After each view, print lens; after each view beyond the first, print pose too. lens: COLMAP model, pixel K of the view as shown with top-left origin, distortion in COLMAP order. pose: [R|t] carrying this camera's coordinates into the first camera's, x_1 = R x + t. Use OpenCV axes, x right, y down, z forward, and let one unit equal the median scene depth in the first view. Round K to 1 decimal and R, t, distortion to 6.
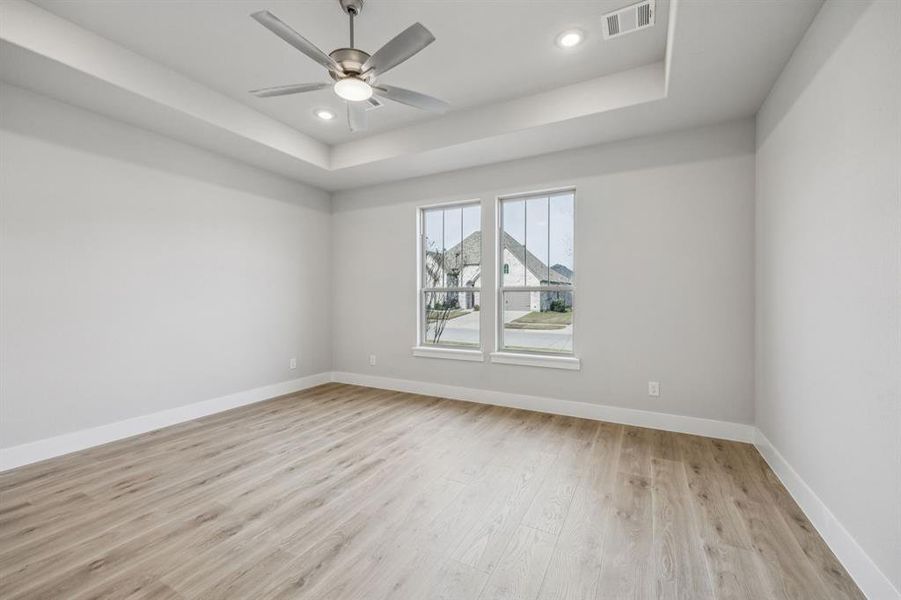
lens RADIAL K [[372.5, 0, 450.5], [0, 372.5, 300.0], [0, 0, 1]] dist [0.026512, -0.000075]
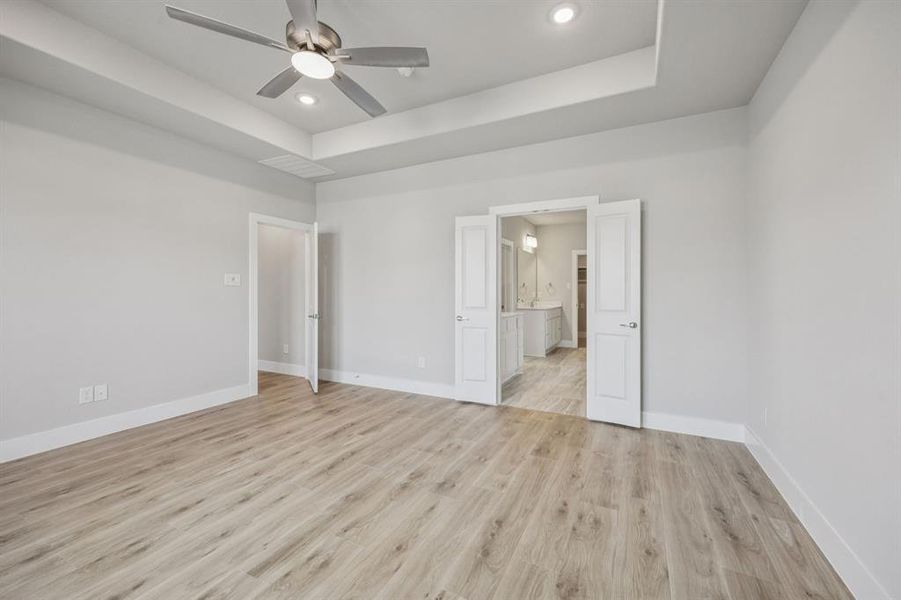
lens RADIAL K [[372.5, 0, 450.5], [0, 372.5, 300.0], [0, 0, 1]] dist [0.026512, -0.000075]
pose [[-0.999912, 0.000605, -0.013262, -0.395023], [0.000133, 0.999368, 0.035558, -0.012985], [0.013275, 0.035553, -0.999280, 1.298142]]
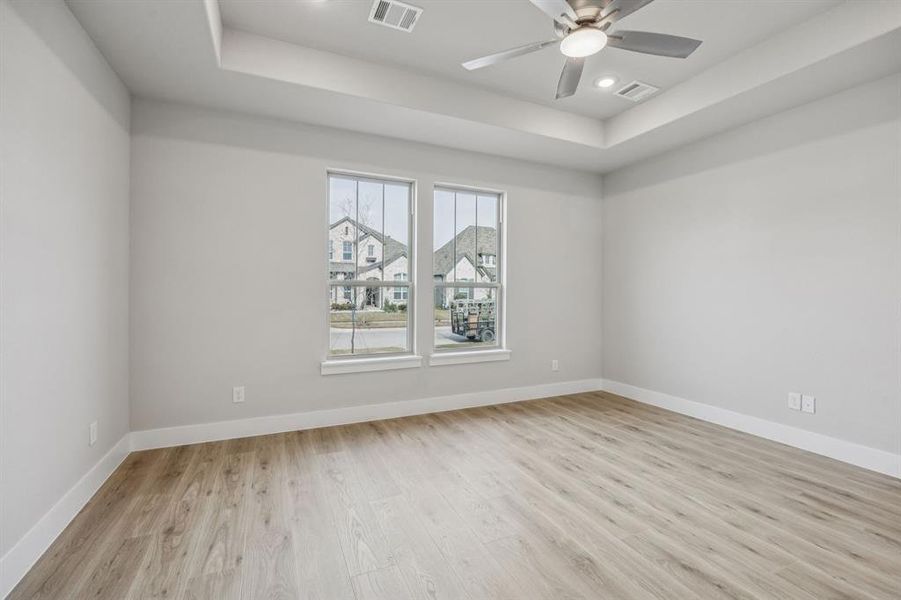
lens RADIAL K [[399.3, 0, 450.2], [0, 399.3, 294.1], [0, 0, 1]] dist [-0.005200, 0.000101]
pose [[0.601310, -0.002941, 0.799010, -0.768900], [0.001888, 0.999996, 0.002260, -0.008357], [-0.799014, 0.000150, 0.601313, 0.476588]]
